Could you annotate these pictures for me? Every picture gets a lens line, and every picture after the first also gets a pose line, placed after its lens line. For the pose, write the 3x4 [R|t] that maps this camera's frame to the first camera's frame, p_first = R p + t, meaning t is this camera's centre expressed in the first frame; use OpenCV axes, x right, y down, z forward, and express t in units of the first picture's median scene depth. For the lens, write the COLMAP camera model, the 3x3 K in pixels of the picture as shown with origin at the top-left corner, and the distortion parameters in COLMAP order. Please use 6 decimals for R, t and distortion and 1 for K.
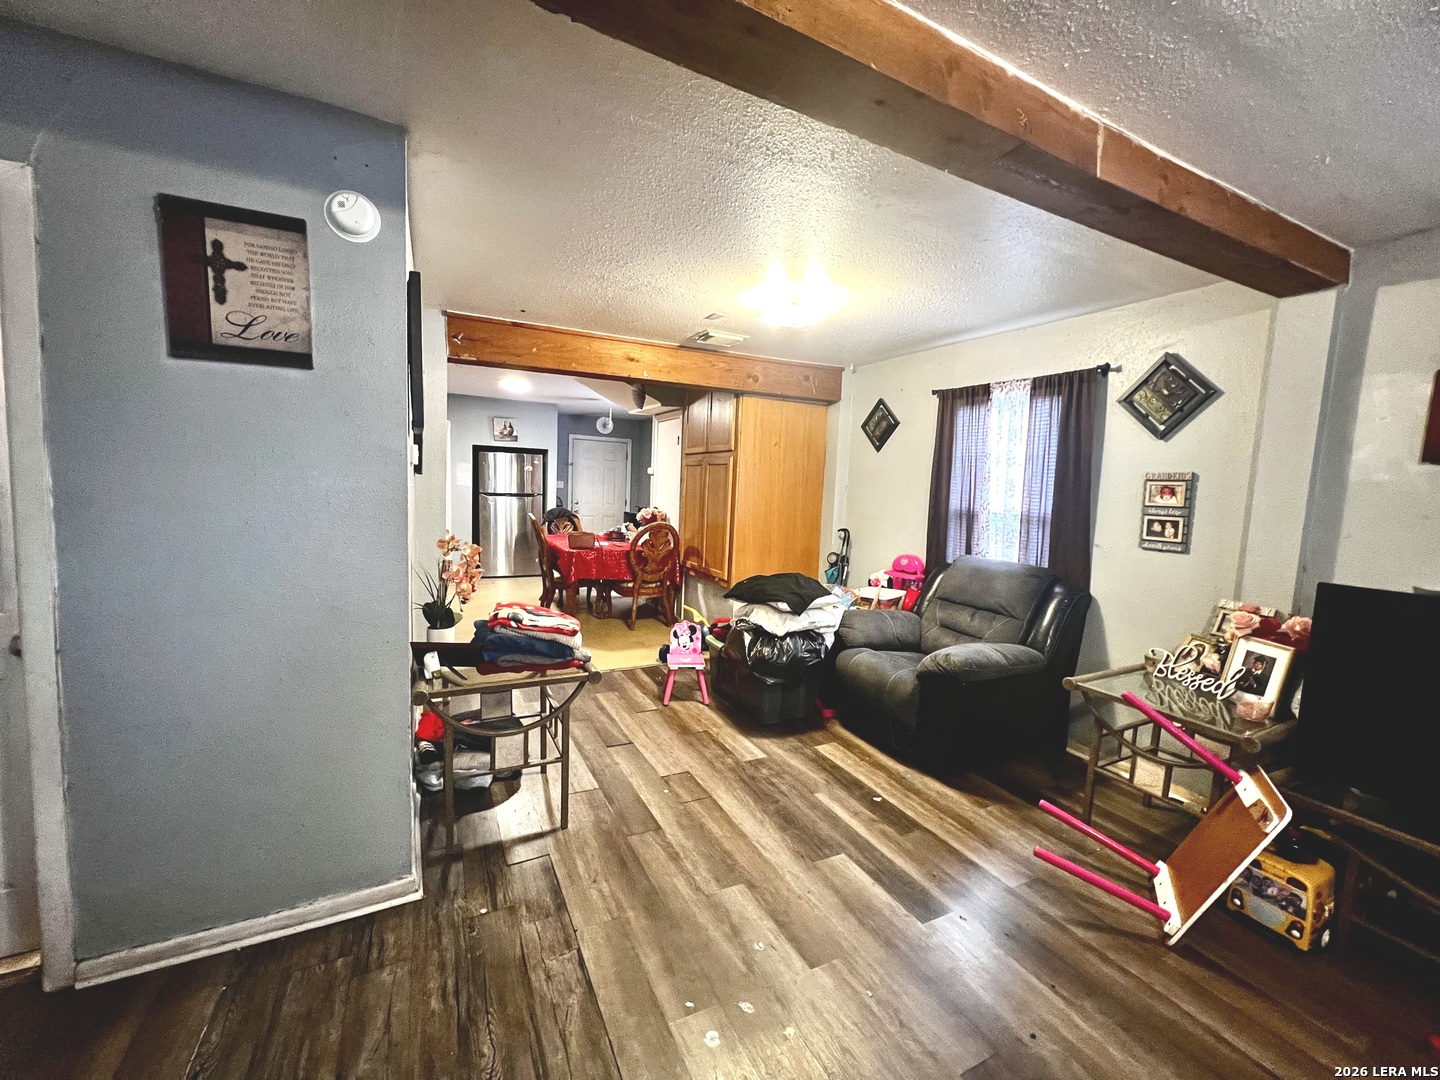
lens RADIAL K [[583.0, 0, 724.0], [0, 583.0, 531.6], [0, 0, 1]] dist [0.002021, -0.000133]
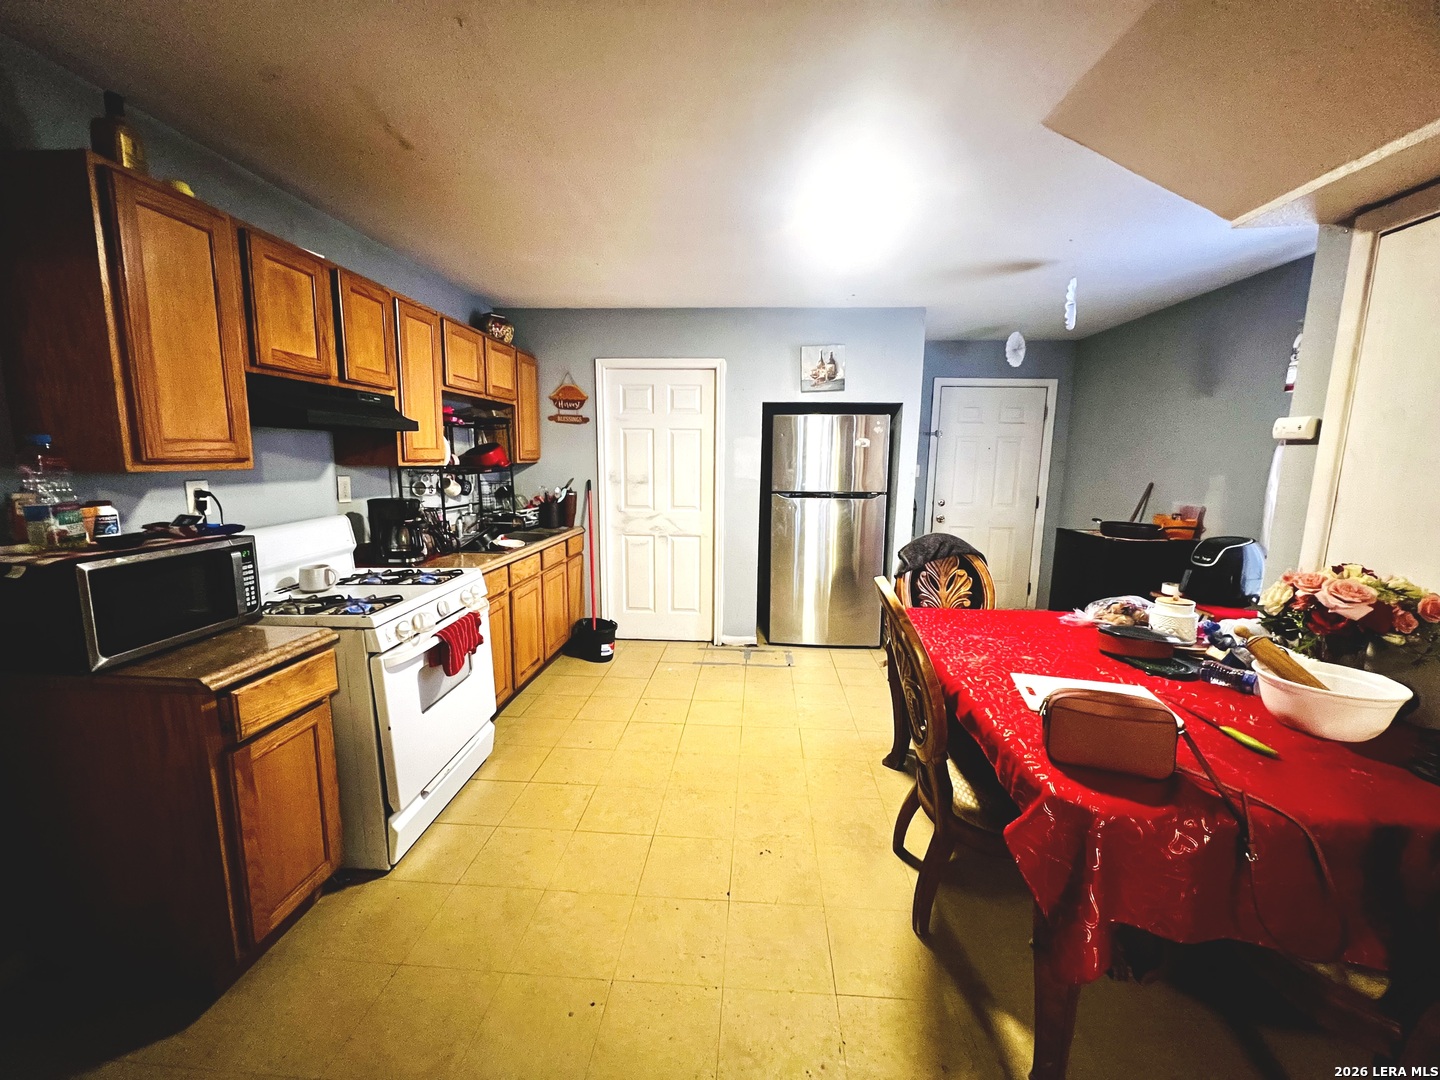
lens RADIAL K [[583.0, 0, 726.8], [0, 583.0, 537.1], [0, 0, 1]] dist [0.002021, -0.000133]
pose [[0.859433, 0.044199, -0.509335, -0.175351], [-0.018816, 0.998316, 0.054882, -0.051908], [0.510902, -0.037583, 0.858817, 0.500237]]
